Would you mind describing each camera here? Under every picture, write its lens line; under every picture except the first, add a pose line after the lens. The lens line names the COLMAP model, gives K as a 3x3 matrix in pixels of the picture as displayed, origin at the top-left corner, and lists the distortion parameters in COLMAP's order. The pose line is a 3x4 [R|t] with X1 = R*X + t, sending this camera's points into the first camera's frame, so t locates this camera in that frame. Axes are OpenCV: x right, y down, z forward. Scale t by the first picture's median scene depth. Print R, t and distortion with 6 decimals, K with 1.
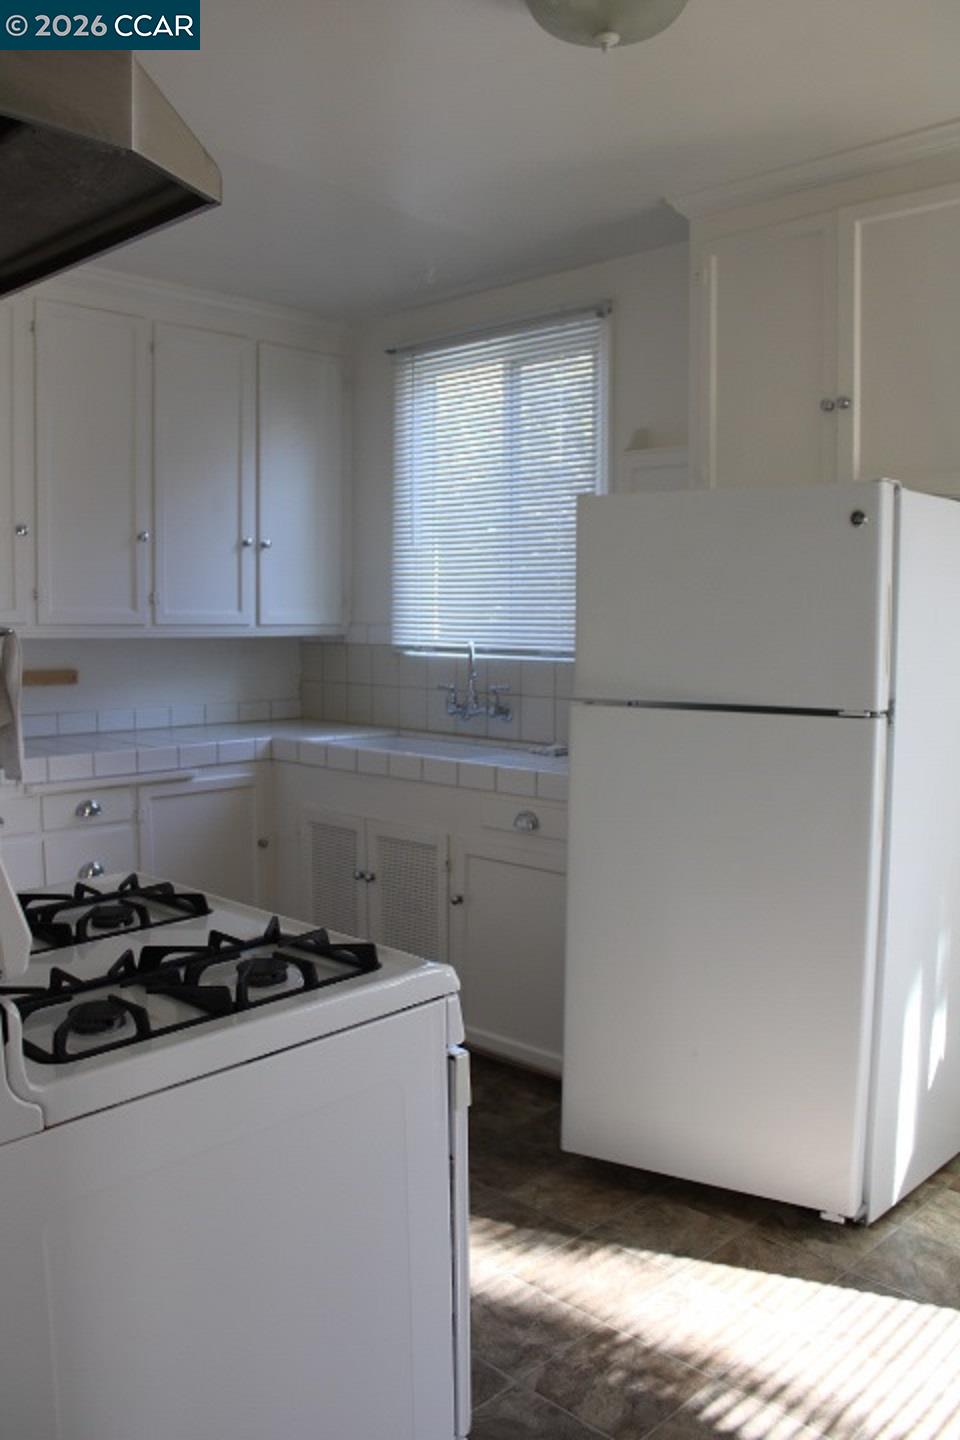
lens RADIAL K [[1199.5, 0, 483.8], [0, 1199.5, 726.1], [0, 0, 1]] dist [-0.147776, 0.101941]
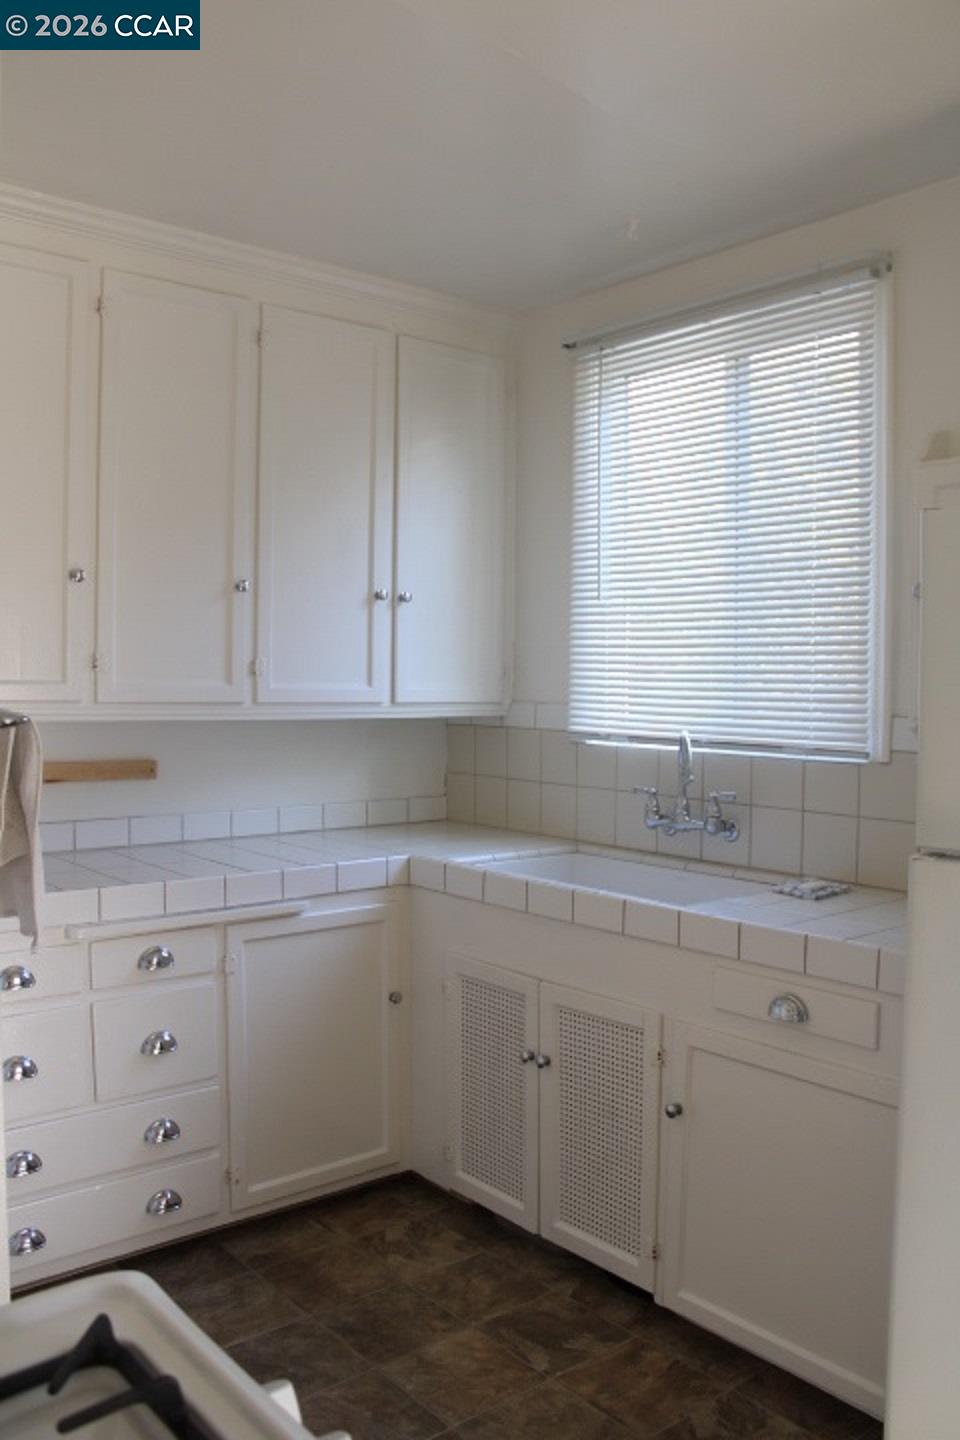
lens RADIAL K [[1199.5, 0, 485.4], [0, 1199.5, 727.3], [0, 0, 1]] dist [-0.147776, 0.101941]
pose [[0.993965, 0.008728, -0.109352, -0.051351], [-0.014303, 0.998631, -0.050305, -0.034536], [0.108764, 0.051566, 0.992729, 0.270113]]
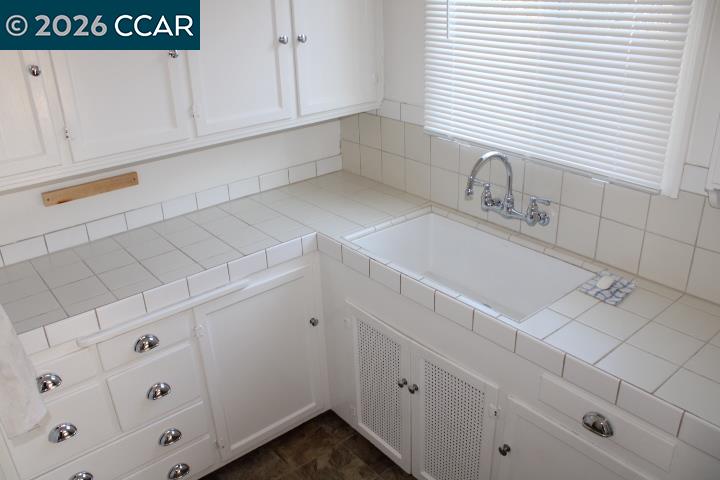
lens RADIAL K [[599.8, 0, 355.4], [0, 599.8, 238.9], [0, 0, 1]] dist [-0.147776, 0.101941]
pose [[0.991947, 0.012387, -0.126043, -0.077578], [0.029901, 0.944168, 0.328105, -0.167132], [0.123070, -0.329232, 0.936194, 0.514283]]
